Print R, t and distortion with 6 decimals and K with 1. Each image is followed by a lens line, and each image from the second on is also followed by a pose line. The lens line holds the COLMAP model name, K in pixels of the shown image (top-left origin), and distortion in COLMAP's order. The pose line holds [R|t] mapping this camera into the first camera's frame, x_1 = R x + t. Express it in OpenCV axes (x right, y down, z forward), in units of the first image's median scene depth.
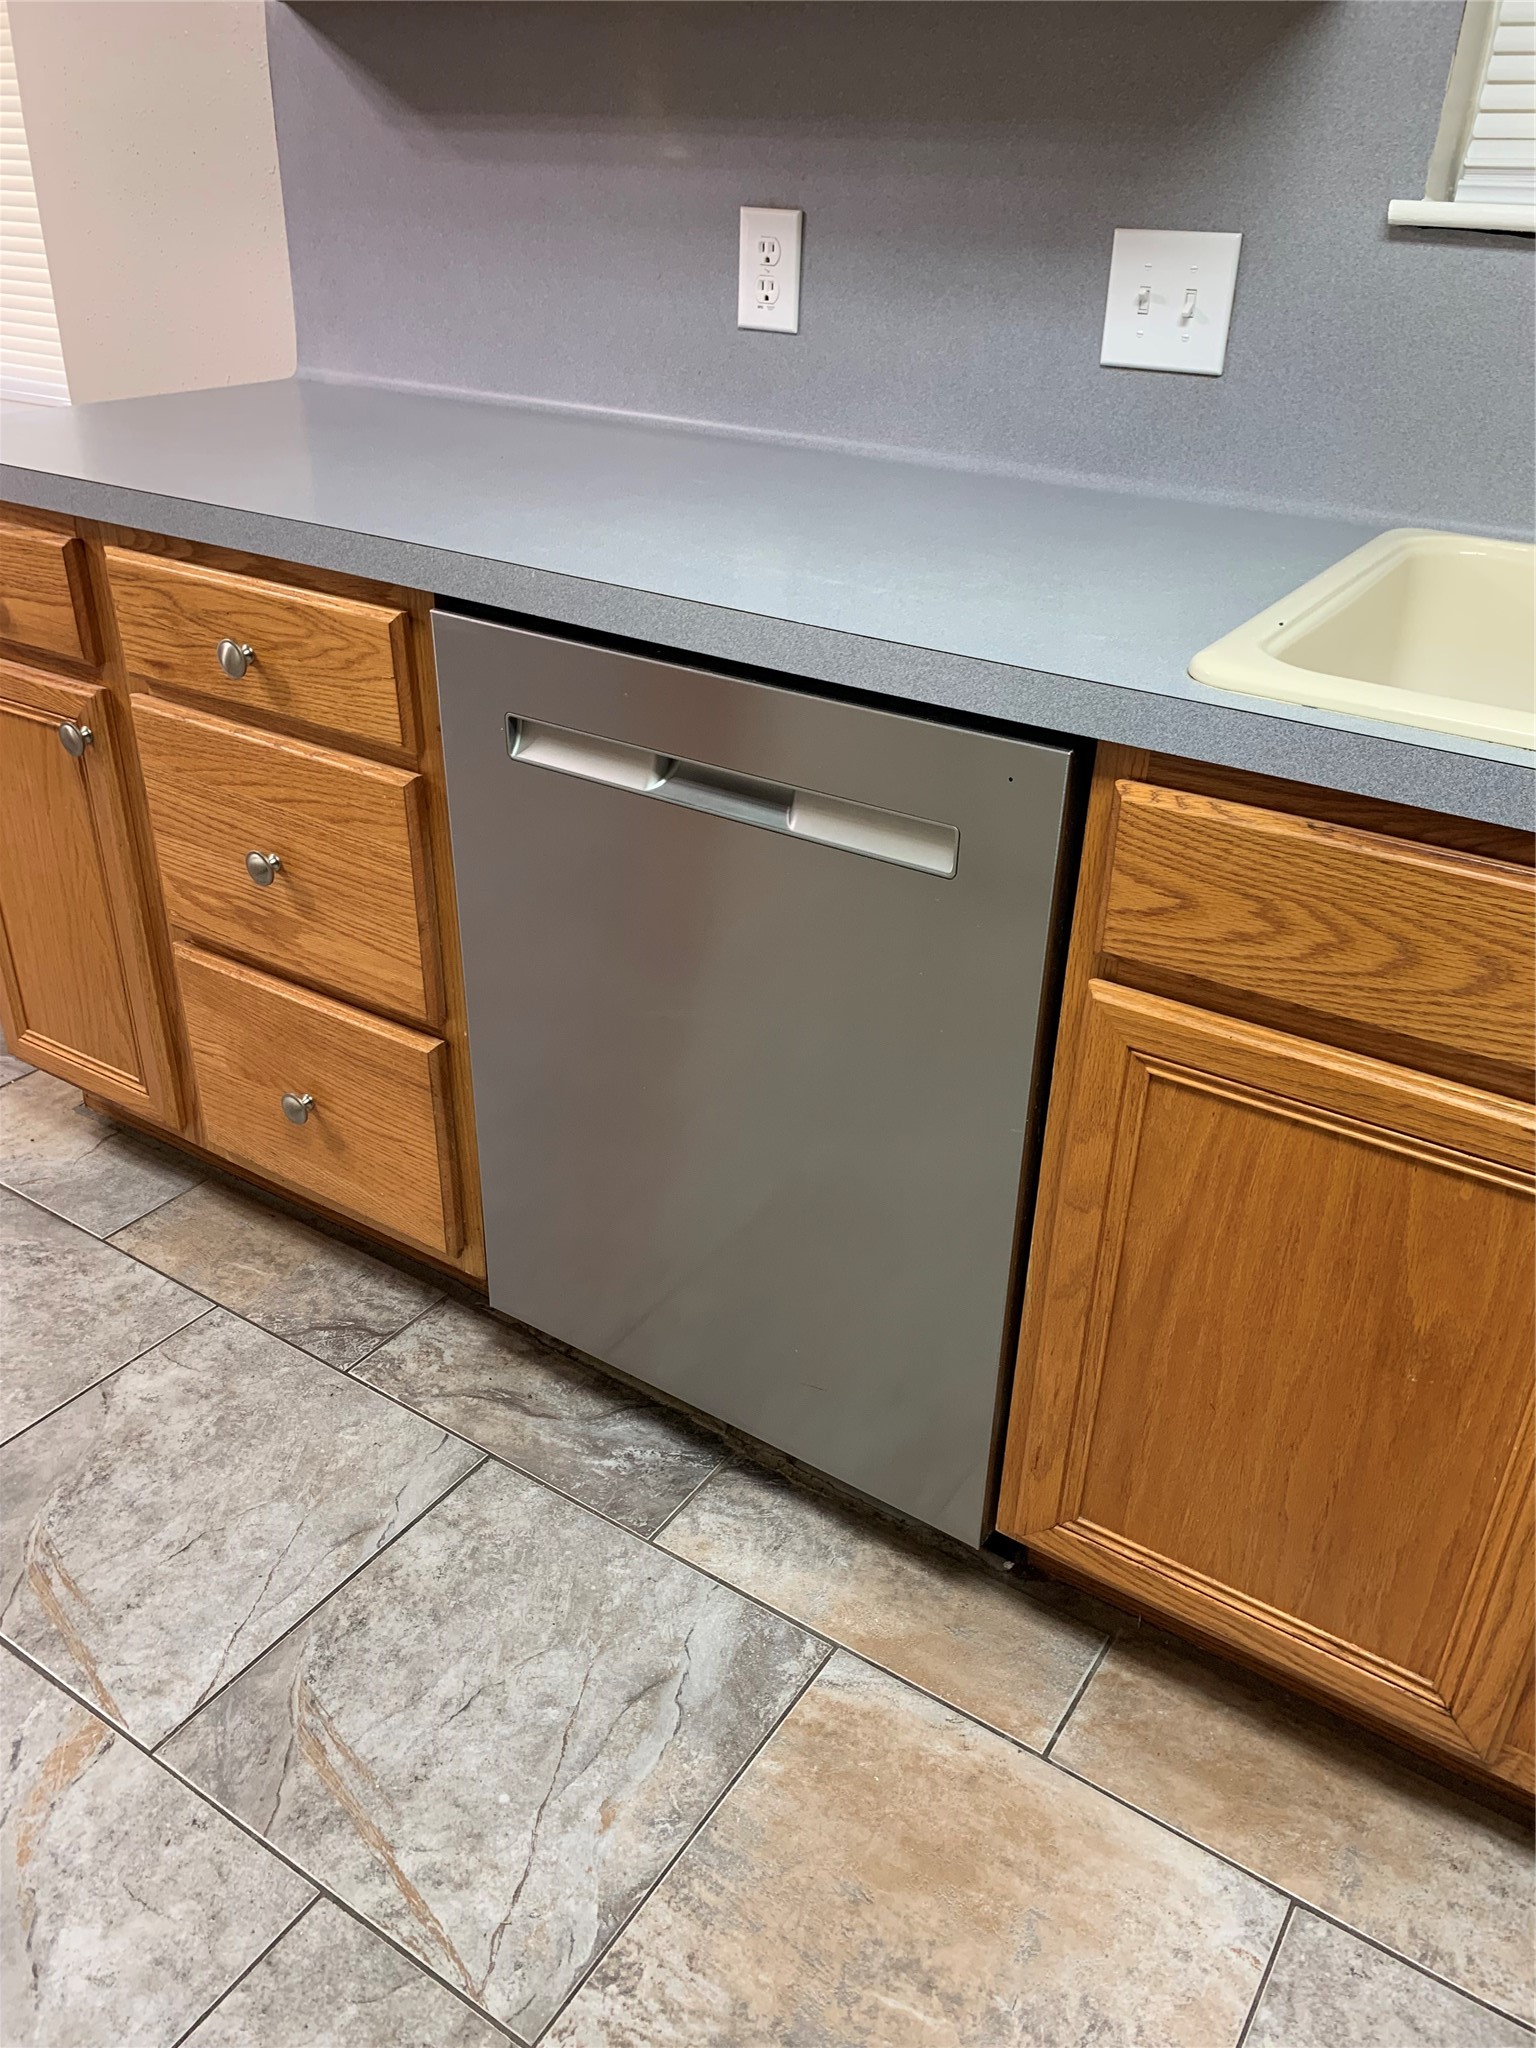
lens RADIAL K [[1579.6, 0, 773.6], [0, 1579.6, 990.6], [0, 0, 1]] dist [0.036043, -0.021596]
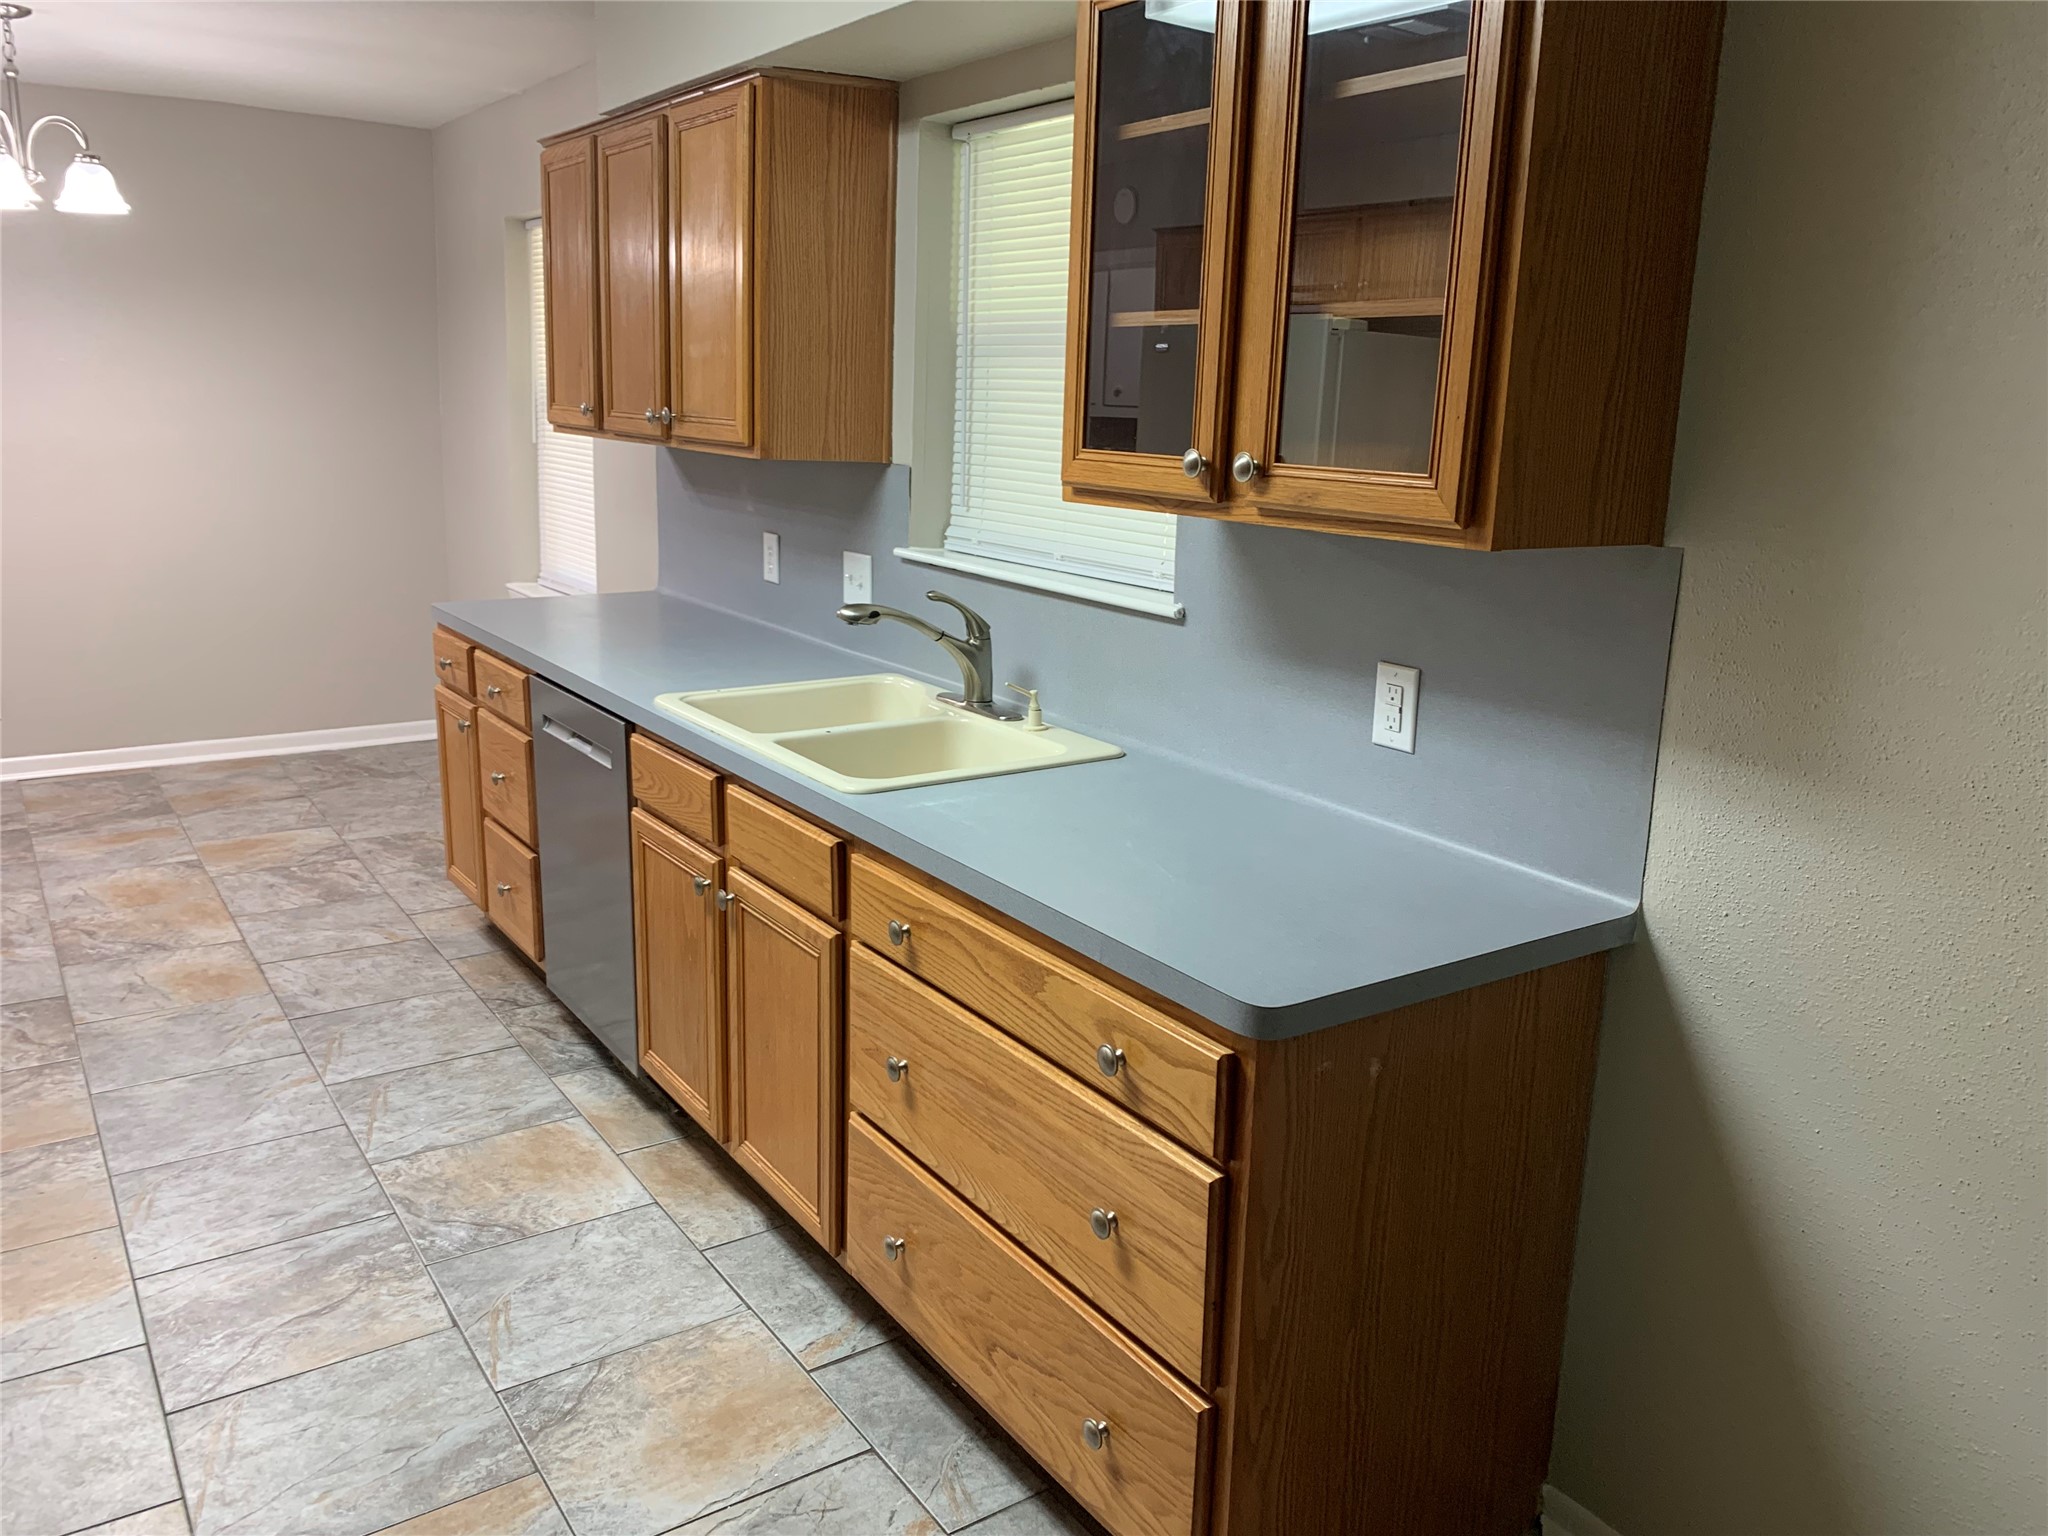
lens RADIAL K [[1579.6, 0, 1032.8], [0, 1579.6, 750.8], [0, 0, 1]] dist [0.036043, -0.021596]
pose [[0.923823, 0.085791, -0.373082, 1.367583], [-0.182776, 0.955158, -0.232949, 0.304027], [0.336367, 0.283394, 0.898078, -0.934841]]
